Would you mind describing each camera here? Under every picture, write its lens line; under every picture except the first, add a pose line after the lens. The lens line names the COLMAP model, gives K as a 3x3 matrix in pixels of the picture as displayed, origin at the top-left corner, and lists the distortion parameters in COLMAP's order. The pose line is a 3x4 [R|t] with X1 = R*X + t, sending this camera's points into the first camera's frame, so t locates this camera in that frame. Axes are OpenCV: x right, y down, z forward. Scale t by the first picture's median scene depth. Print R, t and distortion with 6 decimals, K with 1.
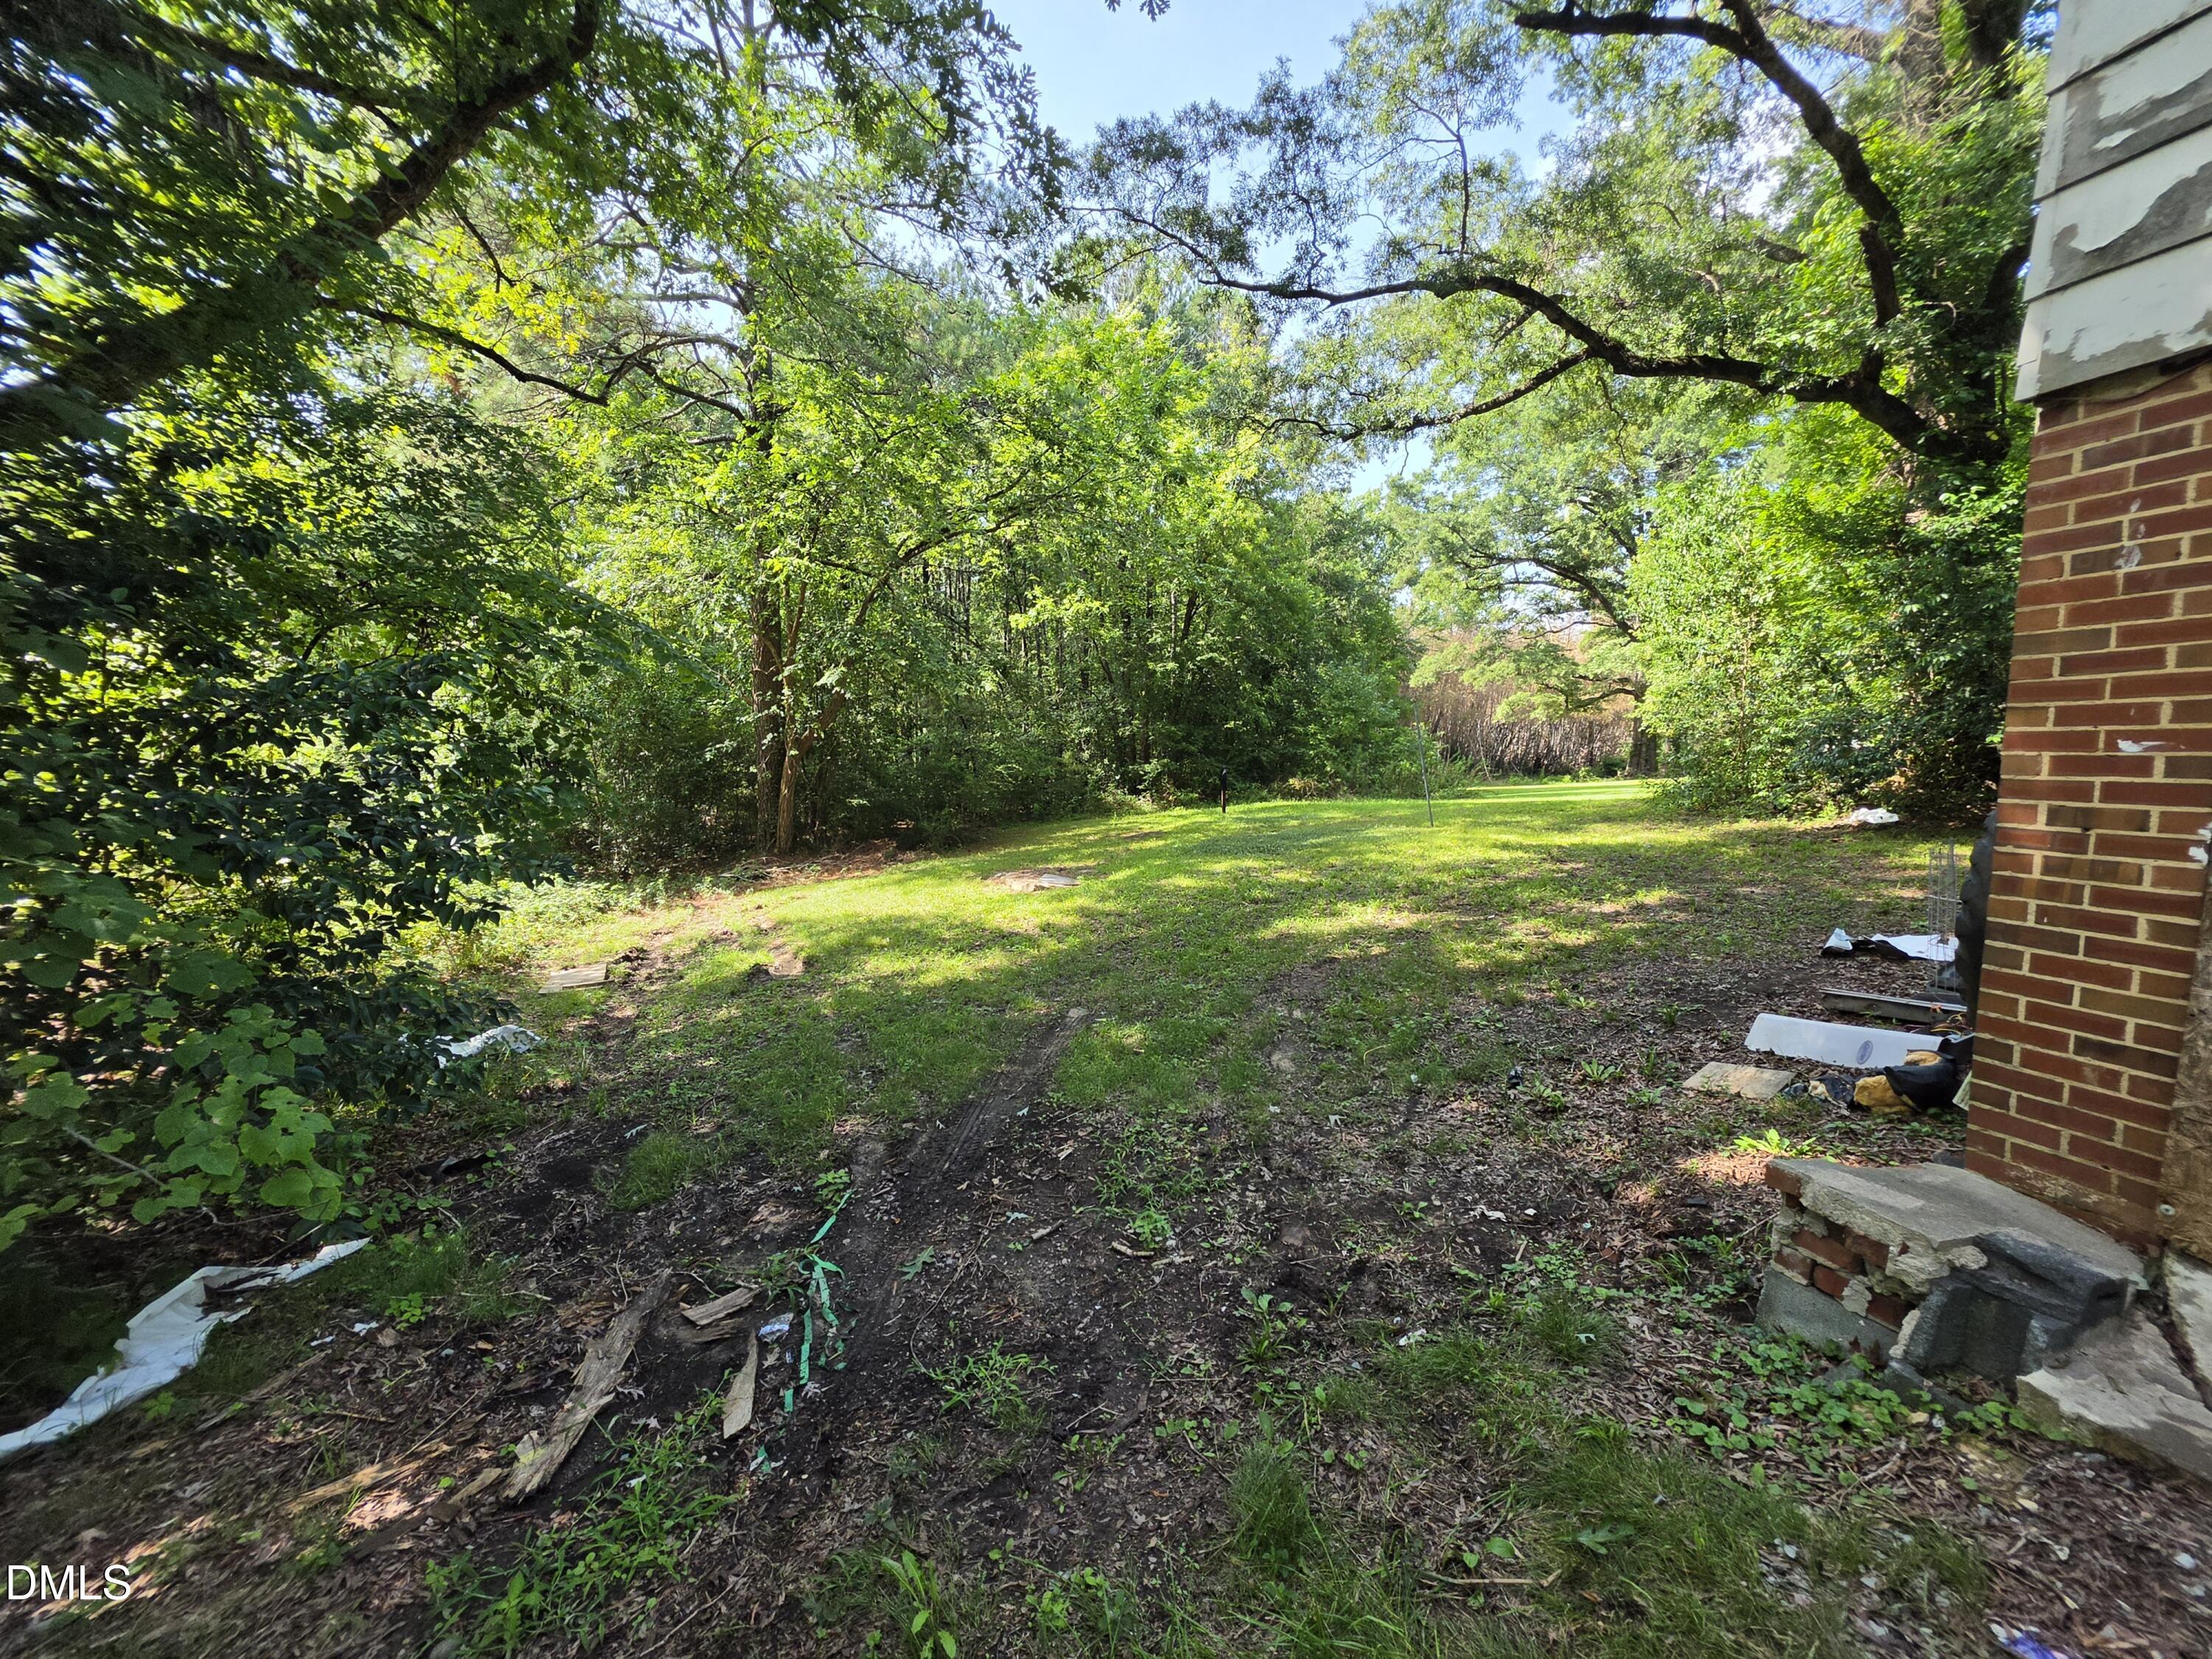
lens RADIAL K [[895.9, 0, 1113.2], [0, 895.9, 832.8], [0, 0, 1]] dist [-0.003746, -0.000006]
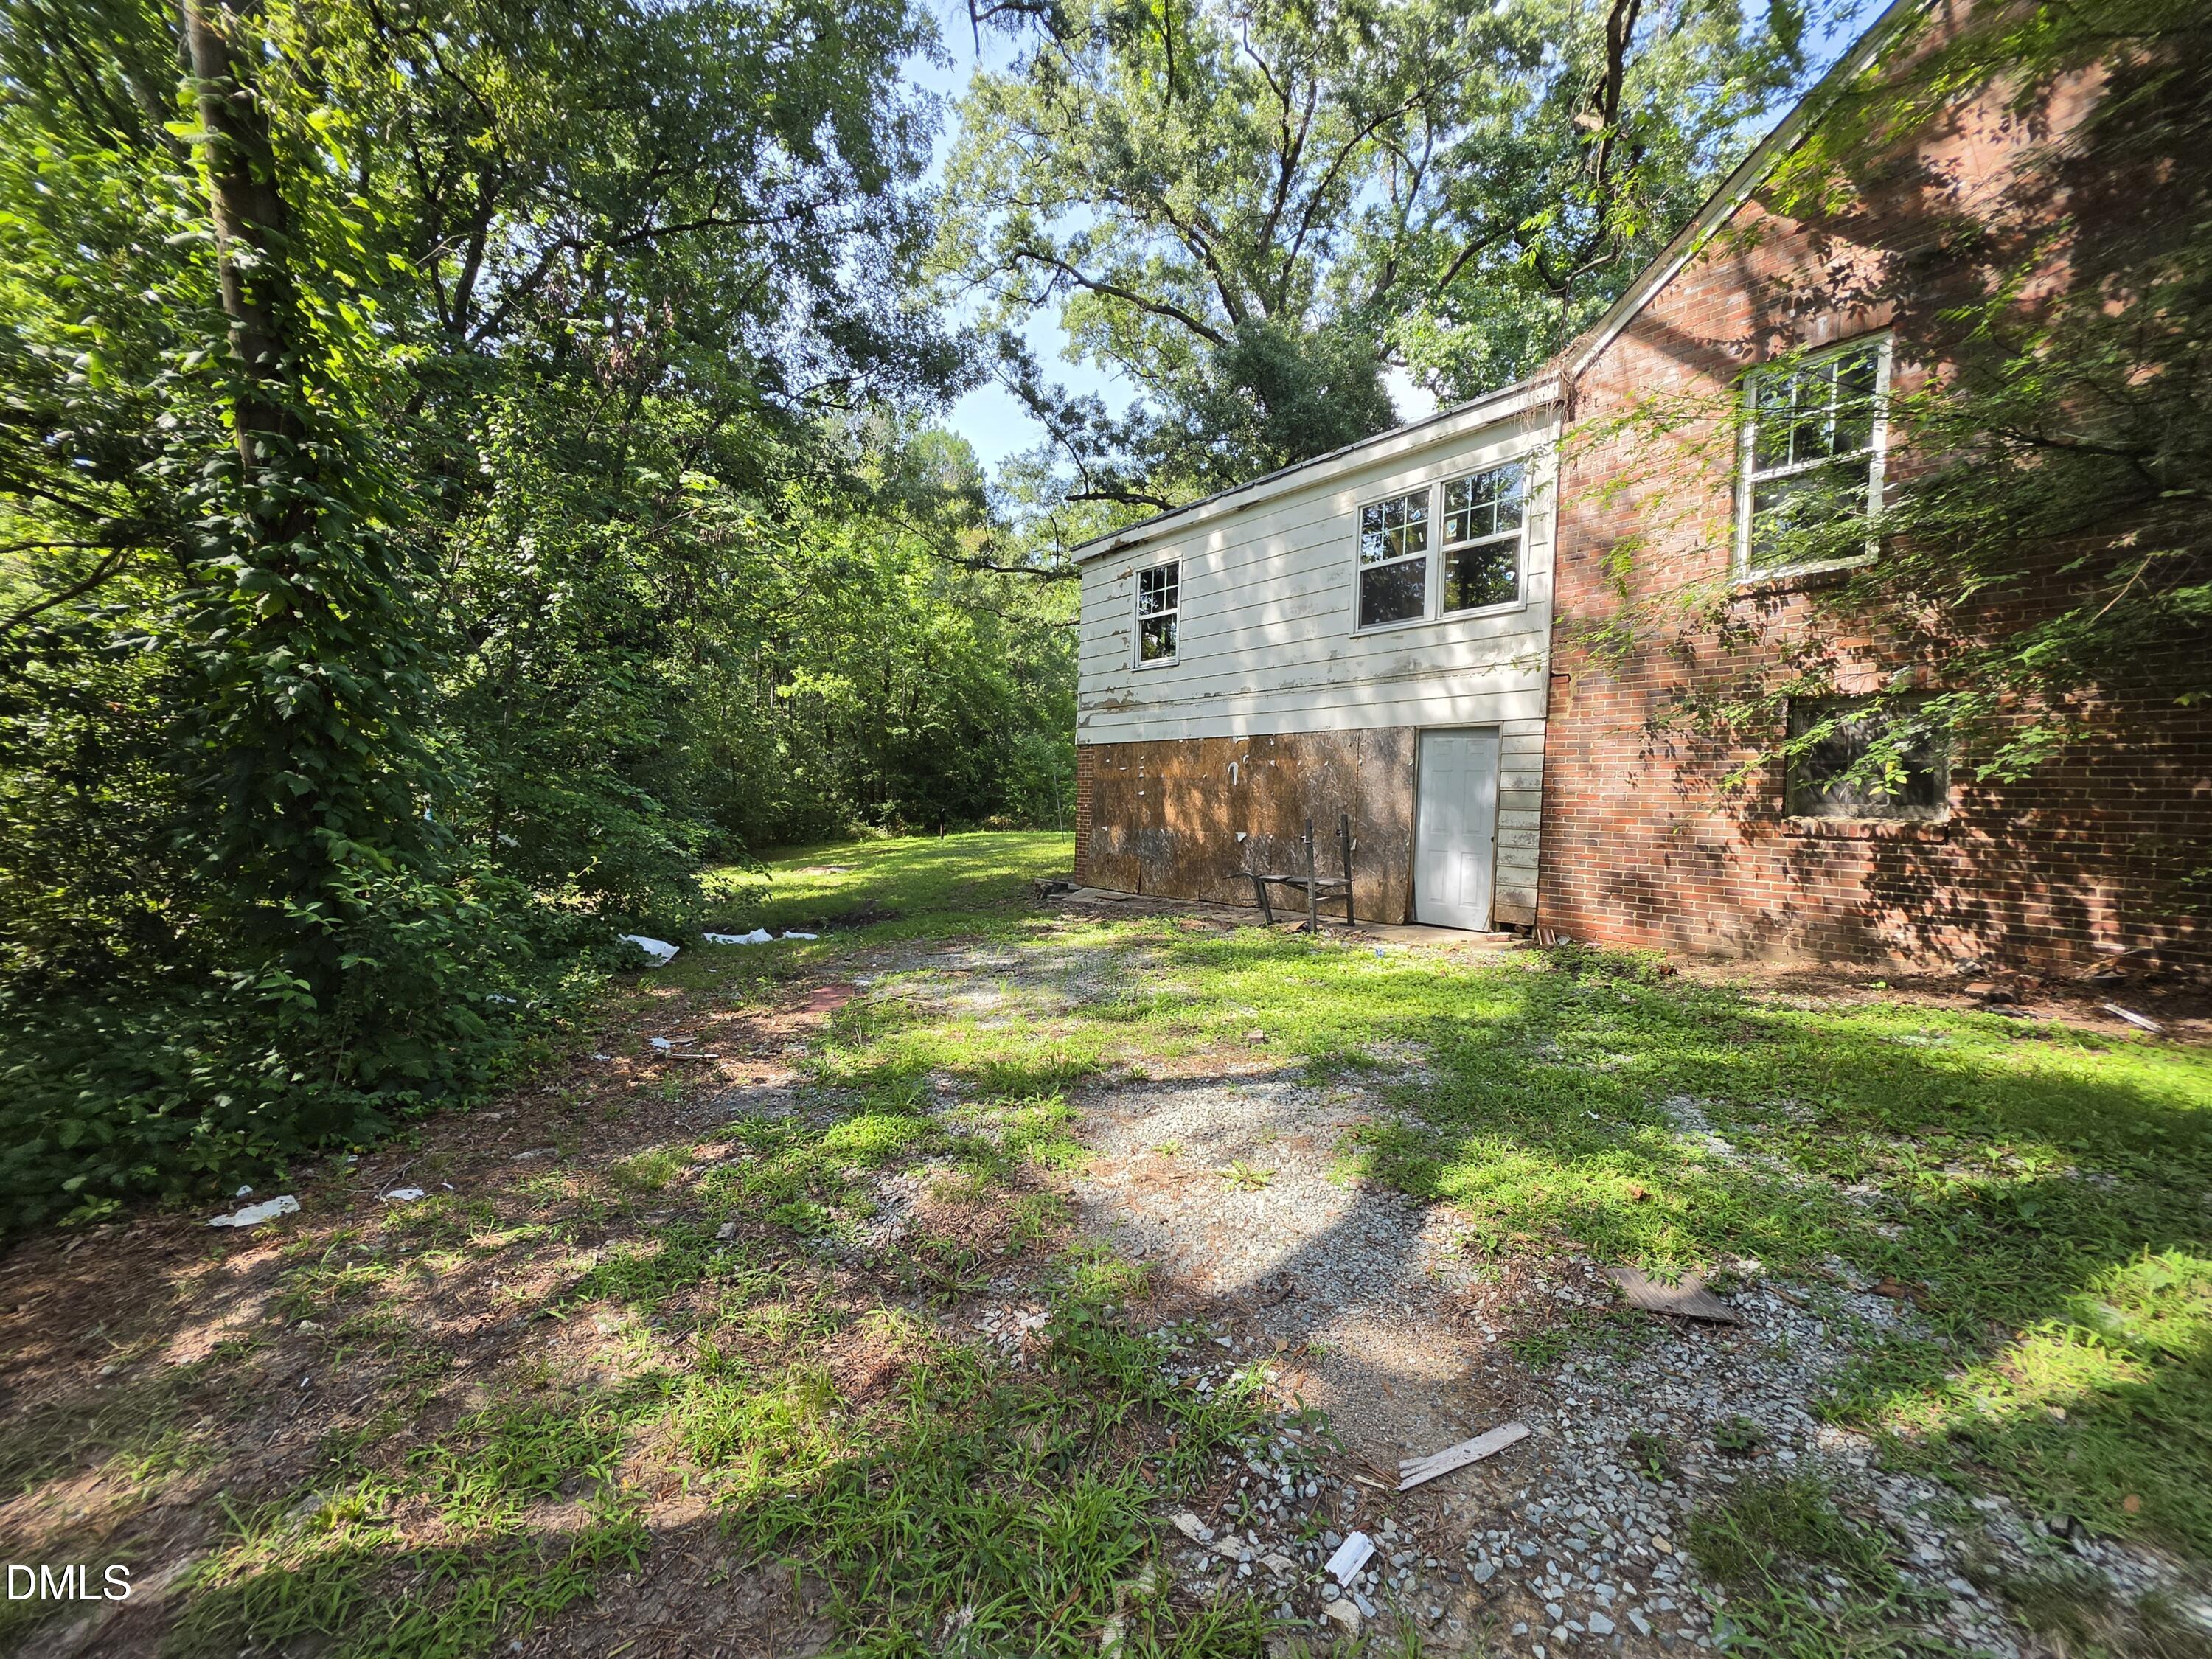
lens RADIAL K [[895.9, 0, 1118.1], [0, 895.9, 827.8], [0, 0, 1]] dist [-0.003746, -0.000006]
pose [[0.951281, 0.015899, 0.307916, -0.041403], [0.000232, 0.998632, -0.052279, 0.029823], [-0.308326, 0.049803, 0.949976, -0.375854]]
